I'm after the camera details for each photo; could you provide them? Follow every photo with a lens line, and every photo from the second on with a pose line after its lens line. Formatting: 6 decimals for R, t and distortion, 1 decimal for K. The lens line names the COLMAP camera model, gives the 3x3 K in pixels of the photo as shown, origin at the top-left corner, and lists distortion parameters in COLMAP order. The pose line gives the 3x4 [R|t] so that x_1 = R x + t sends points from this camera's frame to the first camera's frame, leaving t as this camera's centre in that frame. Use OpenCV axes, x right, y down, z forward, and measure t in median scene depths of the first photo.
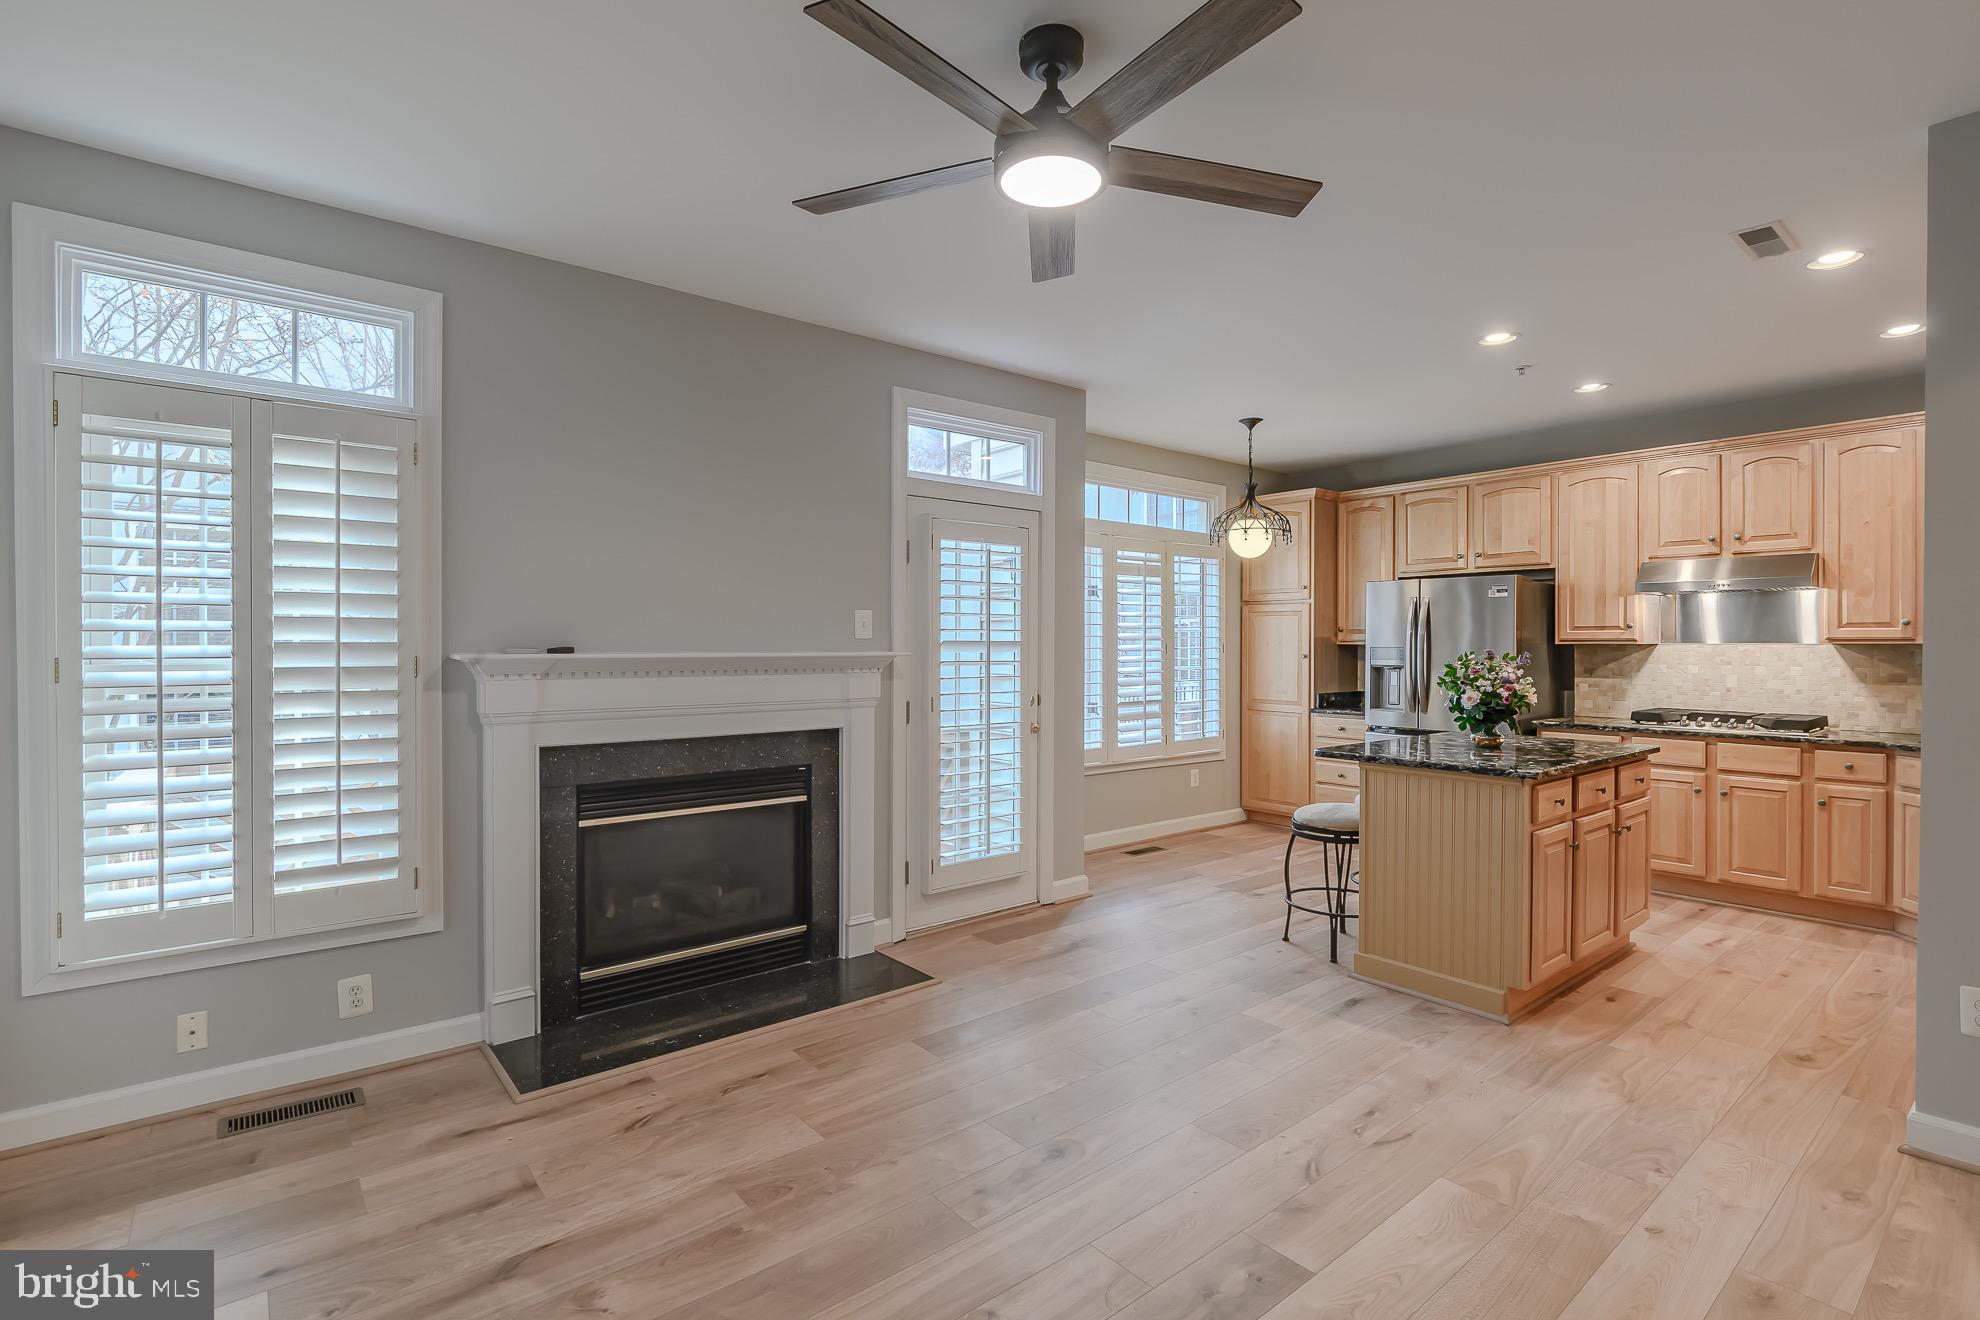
lens RADIAL K [[938.2, 0, 963.4], [0, 938.2, 651.5], [0, 0, 1]] dist [0.026978, -0.020829]
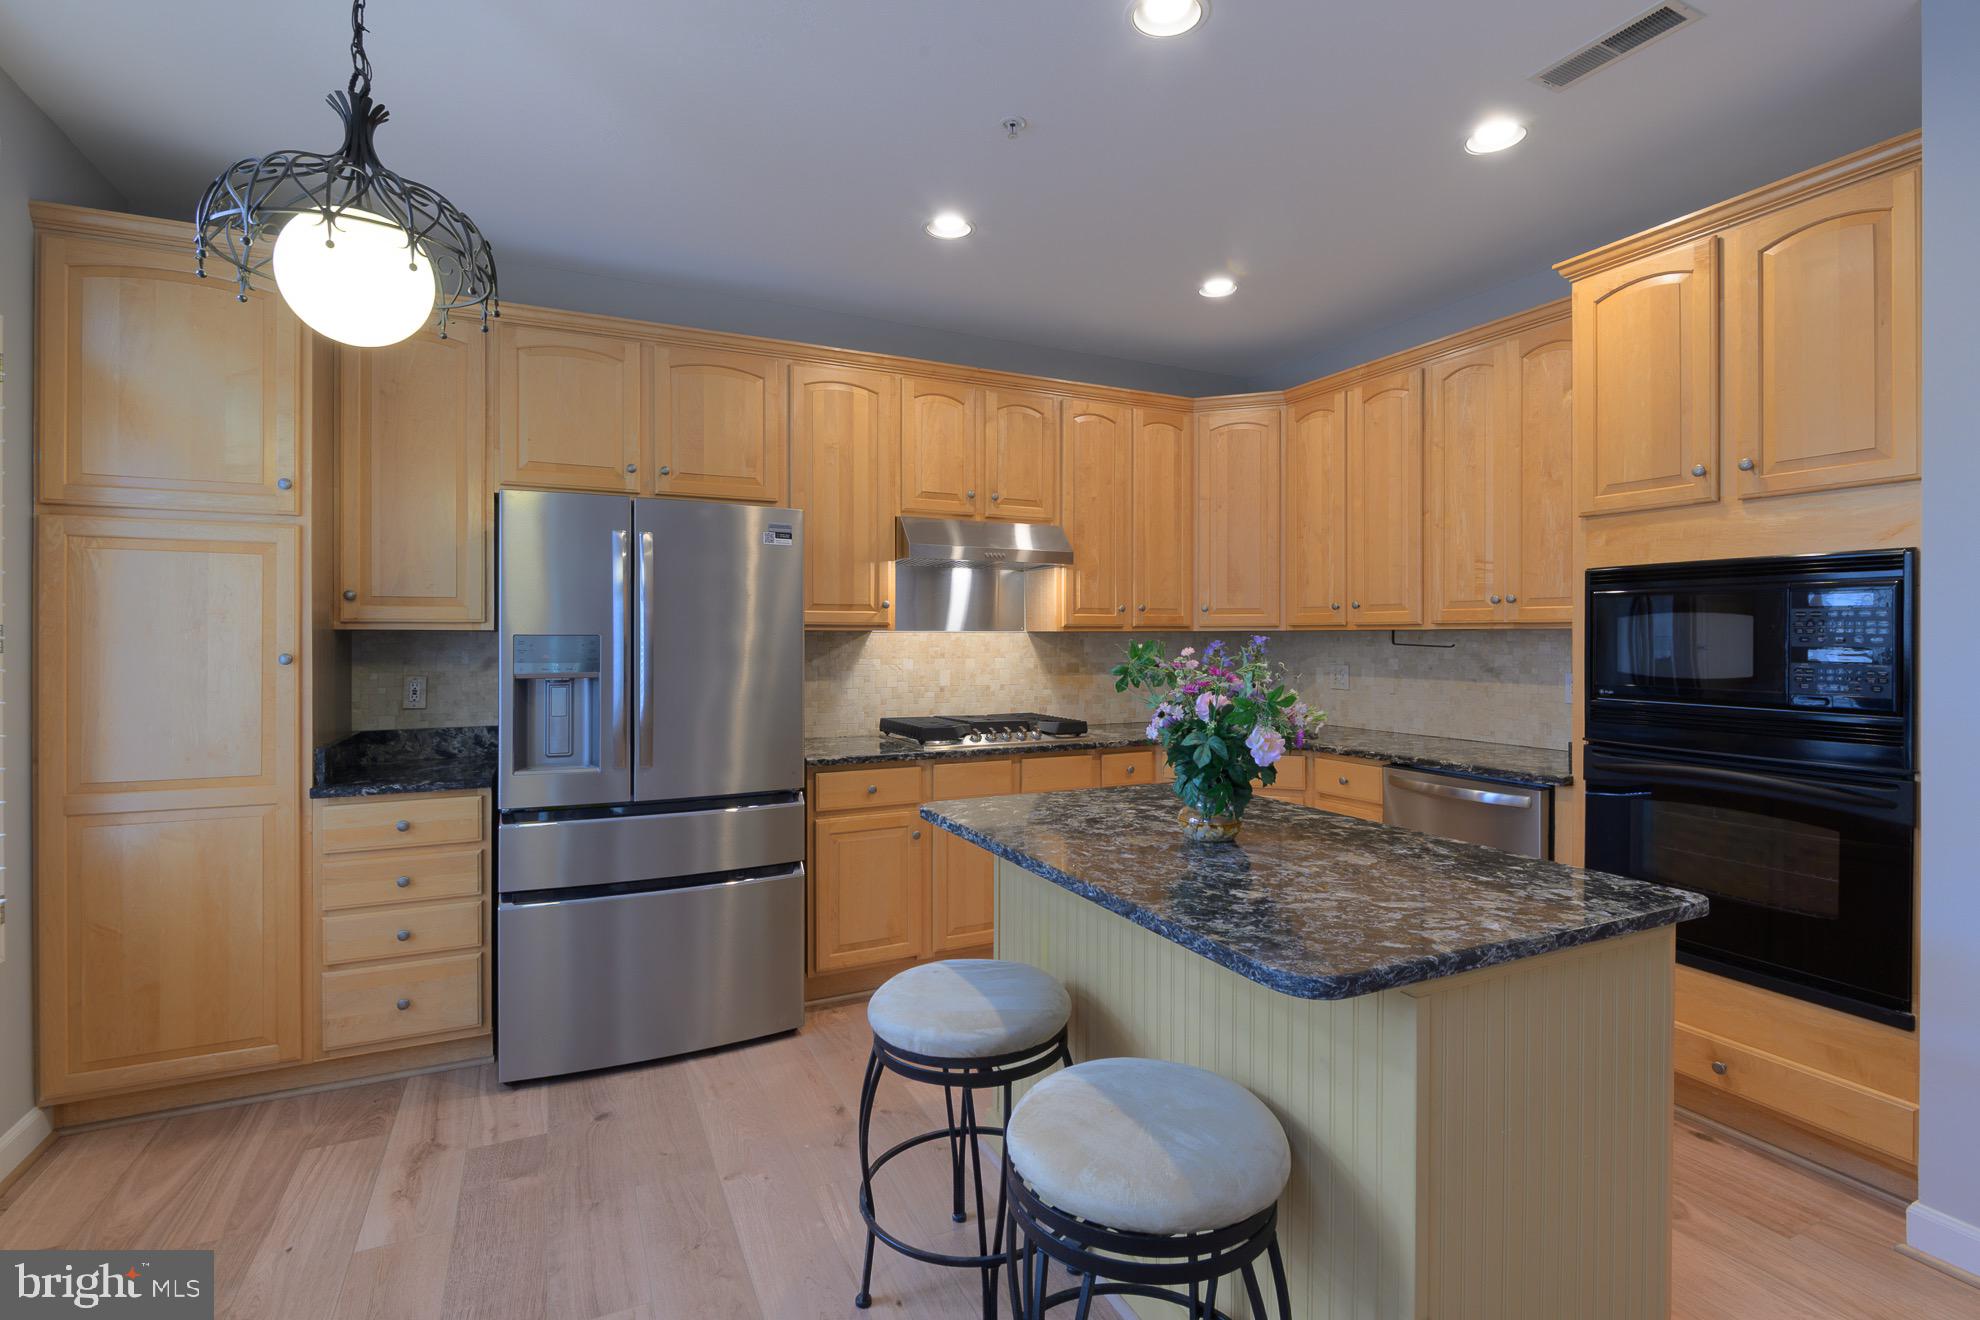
lens RADIAL K [[927.5, 0, 995.9], [0, 927.5, 639.2], [0, 0, 1]] dist [-0.001696, -0.001526]
pose [[0.205696, -0.002019, 0.978614, 0.057470], [0.006810, 0.999977, 0.000632, -0.001713], [-0.978592, 0.006535, 0.205705, 0.844878]]
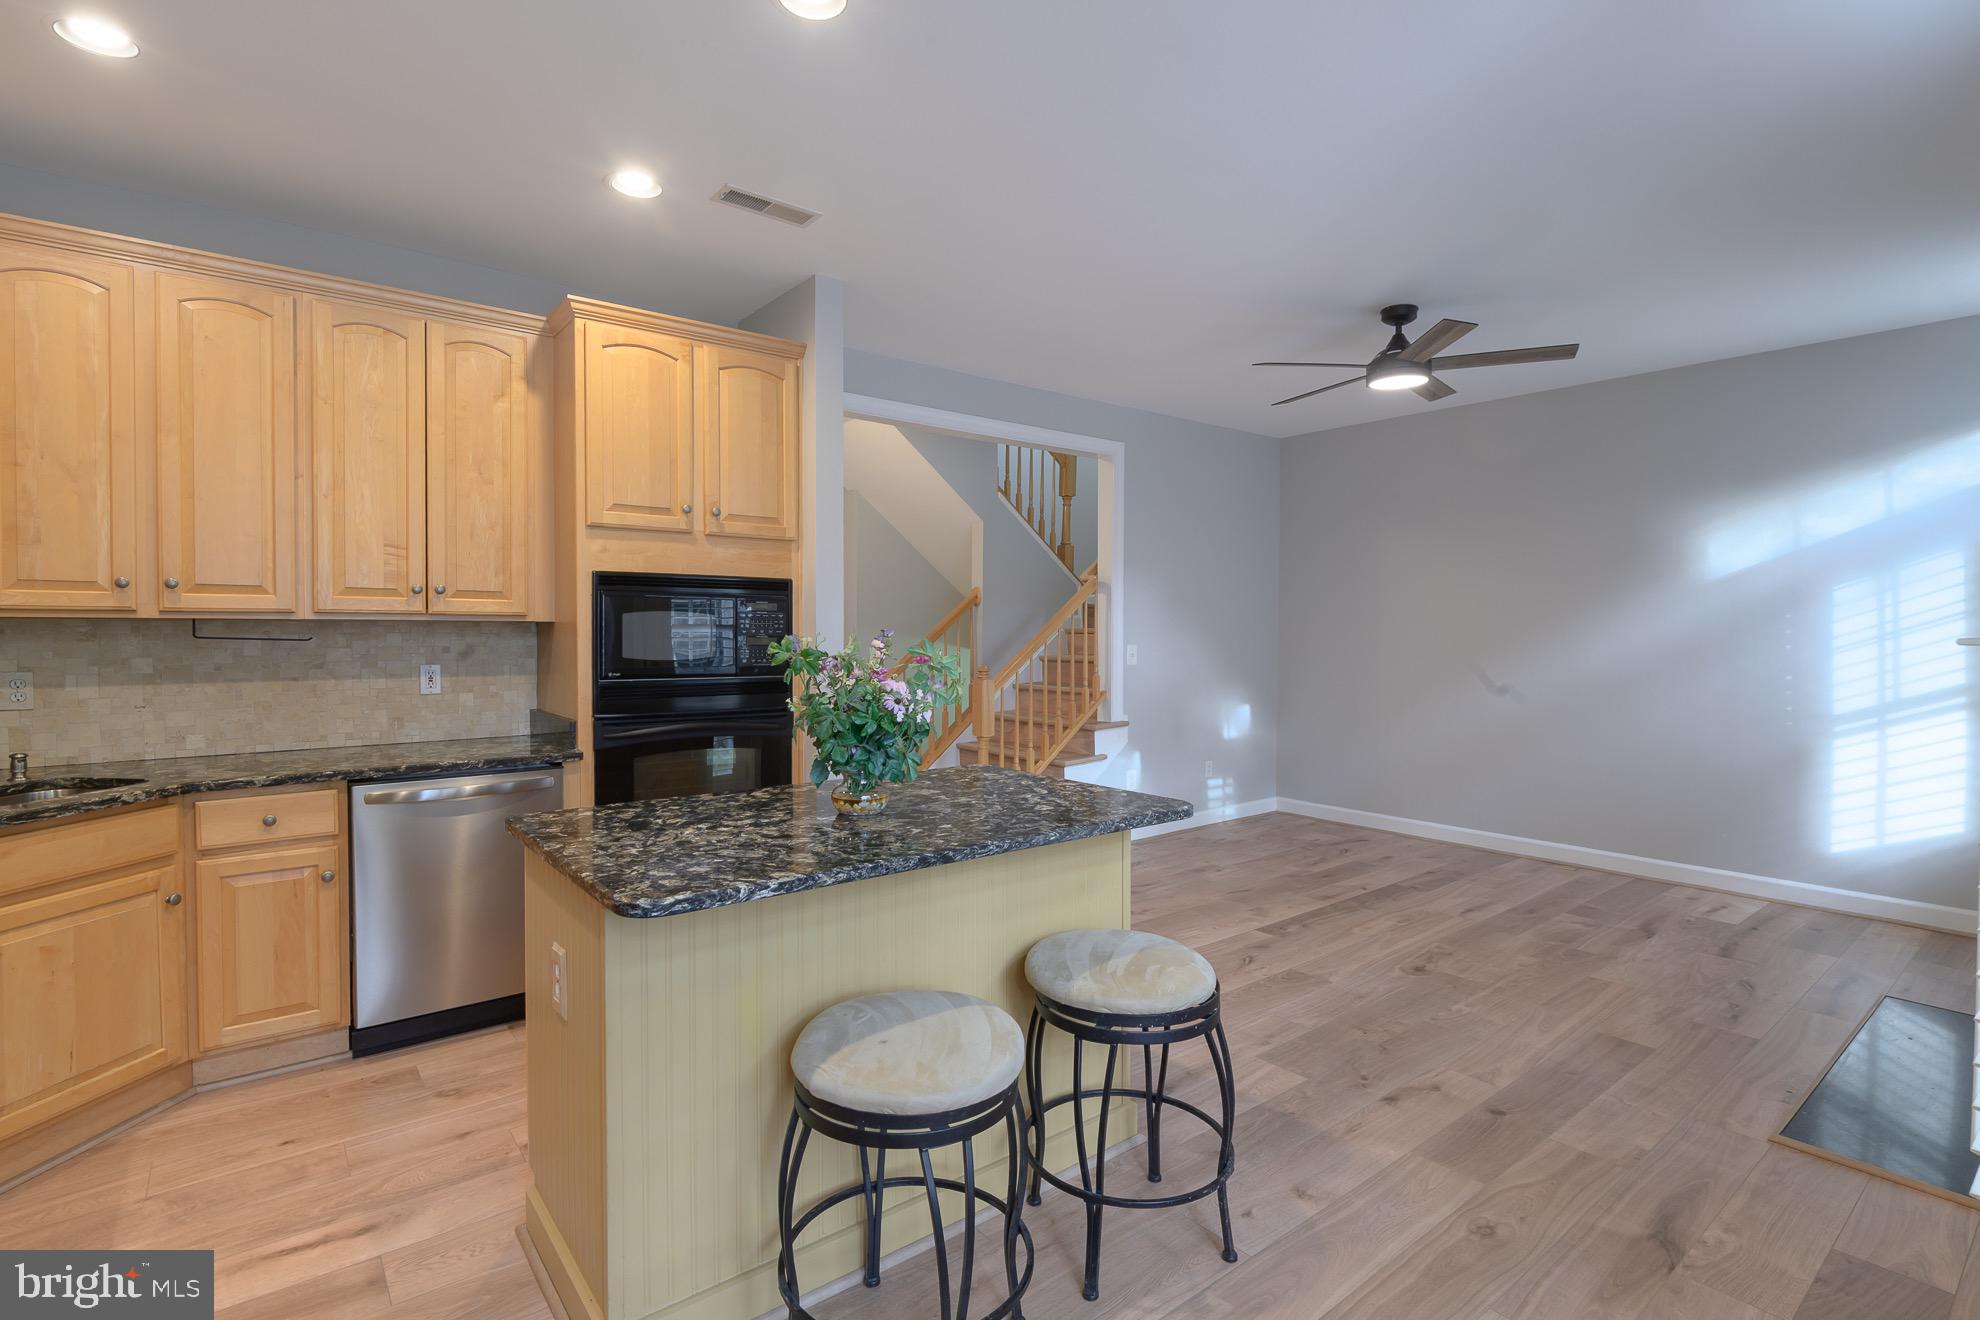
lens RADIAL K [[924.2, 0, 979.2], [0, 924.2, 646.7], [0, 0, 1]] dist [0.021836, -0.009867]
pose [[-0.999987, -0.000488, 0.005081, 0.408437], [-0.000372, 0.999742, 0.022701, -0.002757], [-0.005091, 0.022699, -0.999729, 1.279411]]
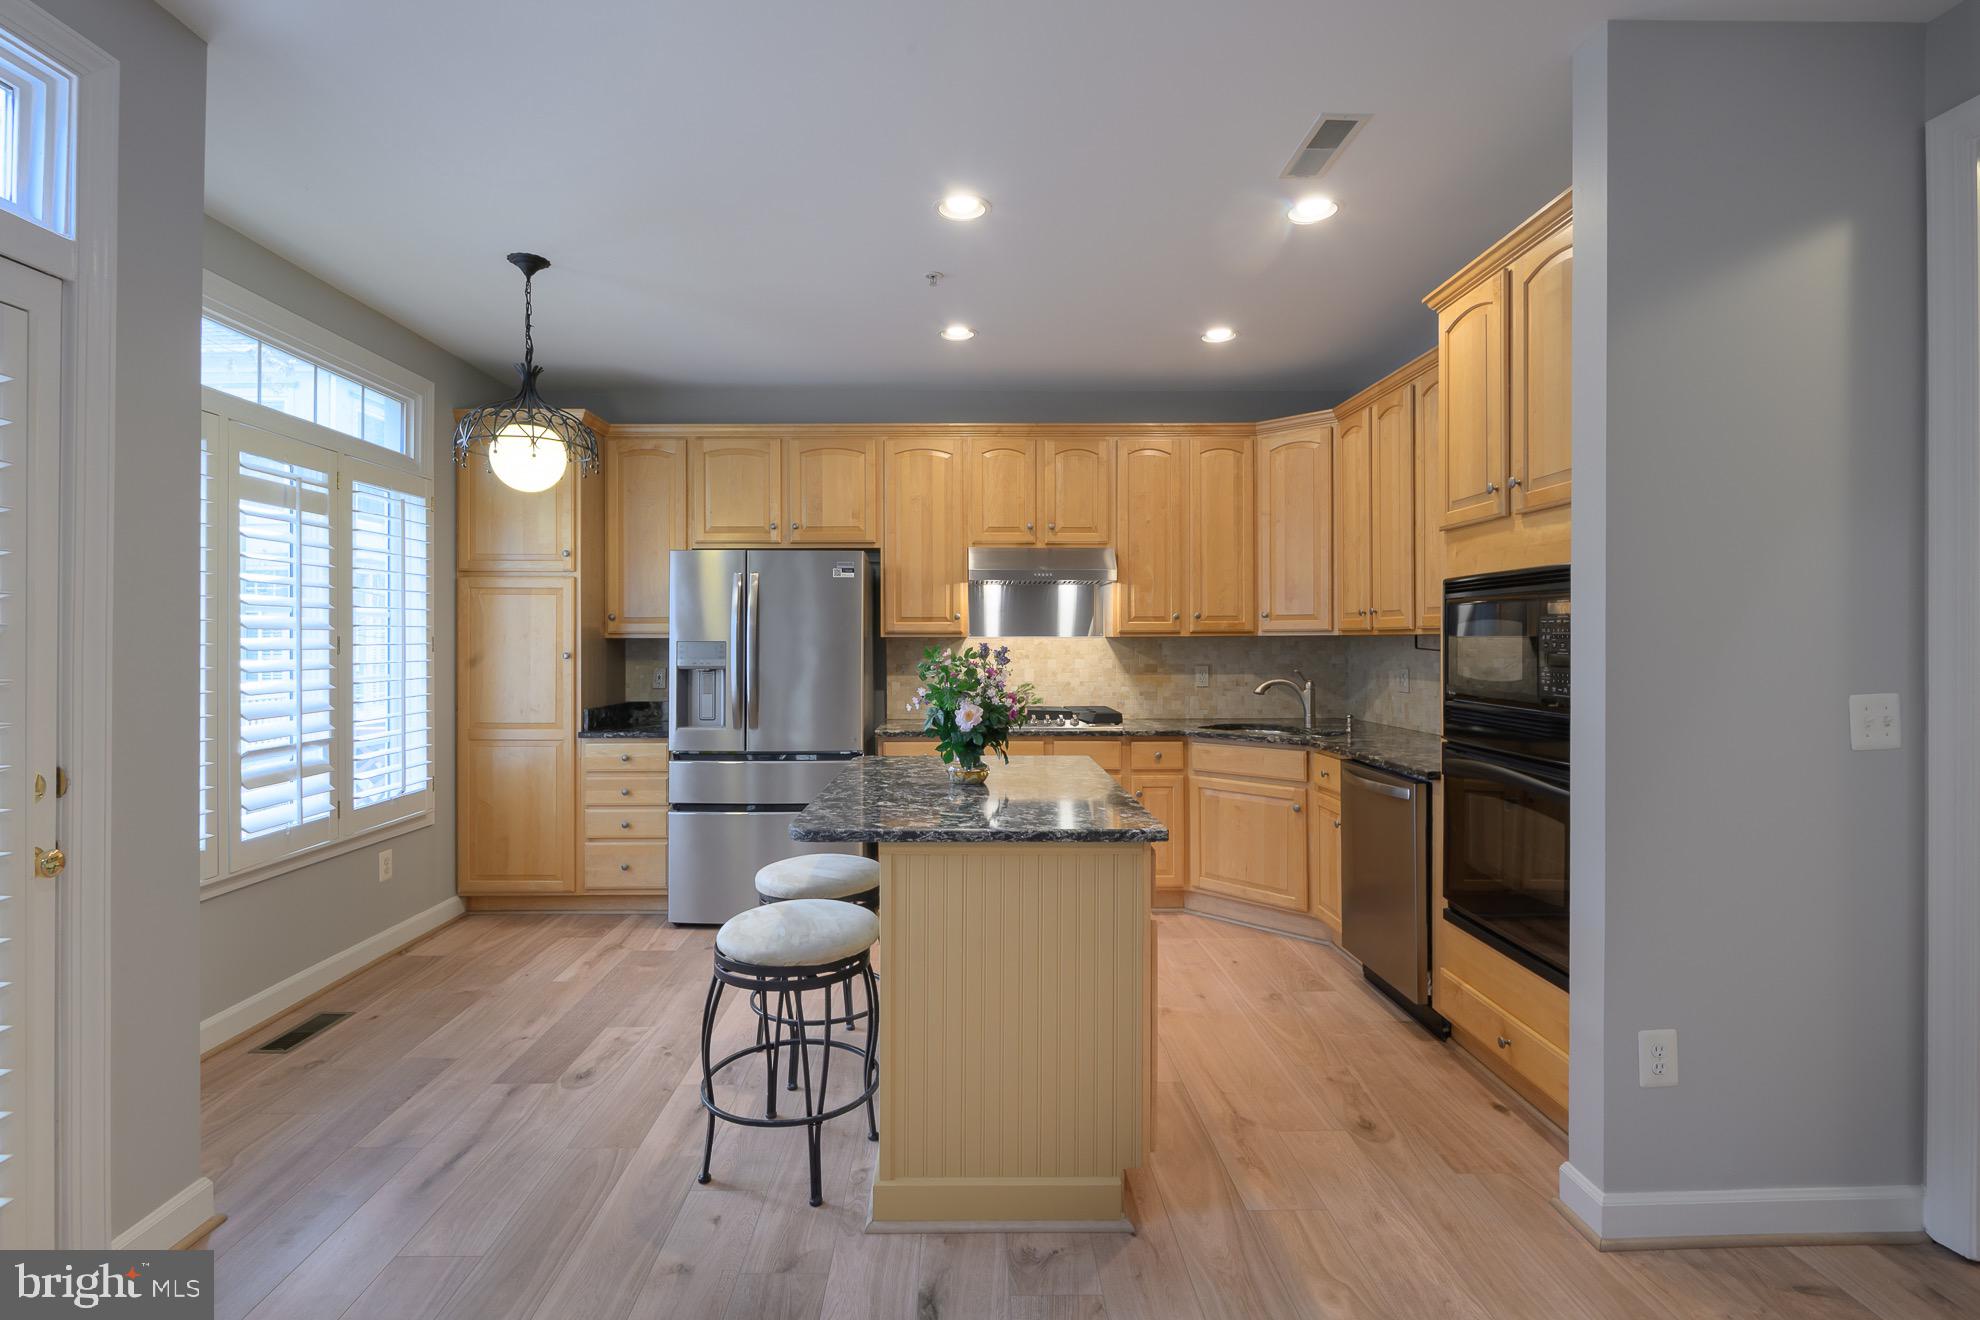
lens RADIAL K [[939.5, 0, 974.3], [0, 939.5, 636.7], [0, 0, 1]] dist [-0.000262, -0.000998]
pose [[0.609541, 0.002126, 0.792752, 0.006731], [0.007293, 0.999939, -0.008289, -0.000813], [-0.792721, 0.010834, 0.609488, 0.479325]]
